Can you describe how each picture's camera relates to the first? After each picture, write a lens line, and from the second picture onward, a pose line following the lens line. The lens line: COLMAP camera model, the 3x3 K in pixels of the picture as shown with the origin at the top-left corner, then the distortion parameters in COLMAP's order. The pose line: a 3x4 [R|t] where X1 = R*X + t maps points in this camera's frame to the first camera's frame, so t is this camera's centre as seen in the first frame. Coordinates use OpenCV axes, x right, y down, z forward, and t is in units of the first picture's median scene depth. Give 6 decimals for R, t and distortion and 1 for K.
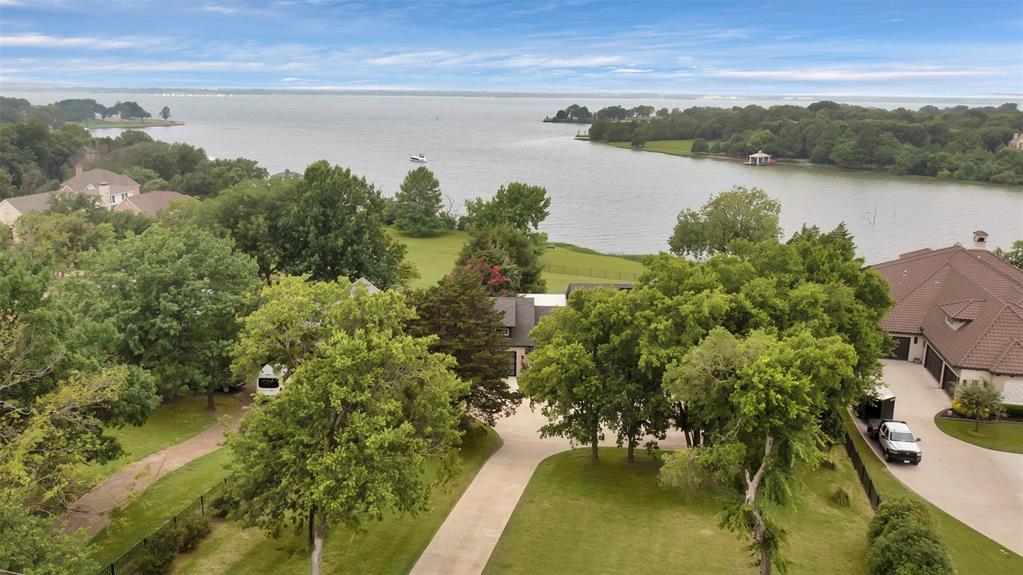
lens RADIAL K [[812.1, 0, 511.5], [0, 812.1, 287.5], [0, 0, 1]] dist [-0.008563, -0.004052]
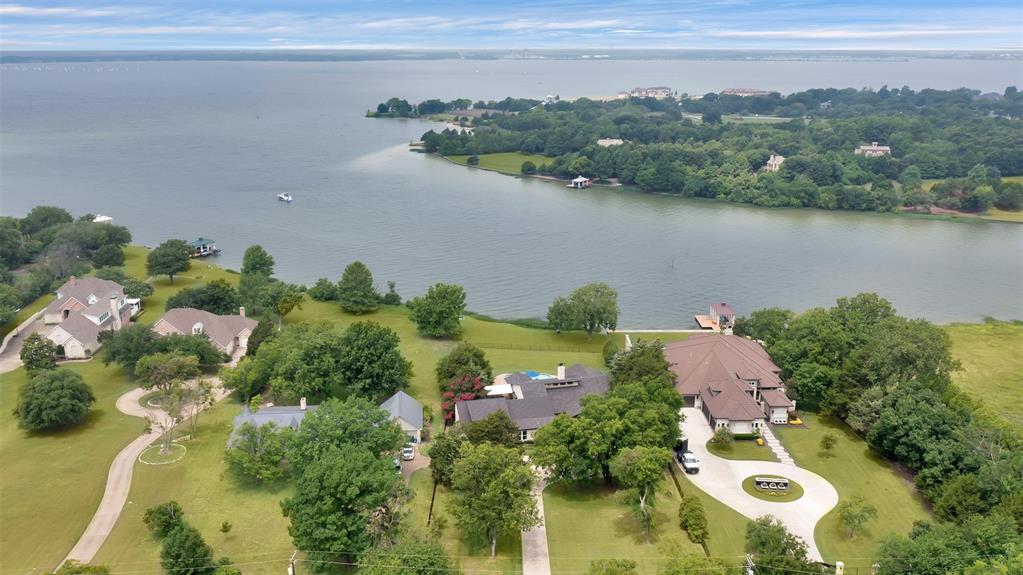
lens RADIAL K [[812.1, 0, 511.5], [0, 812.1, 287.5], [0, 0, 1]] dist [-0.008563, -0.004052]
pose [[0.973231, -0.077834, 0.216248, -0.300973], [0.070388, 0.996638, 0.041934, -0.278681], [-0.218784, -0.025590, 0.975438, -0.712182]]
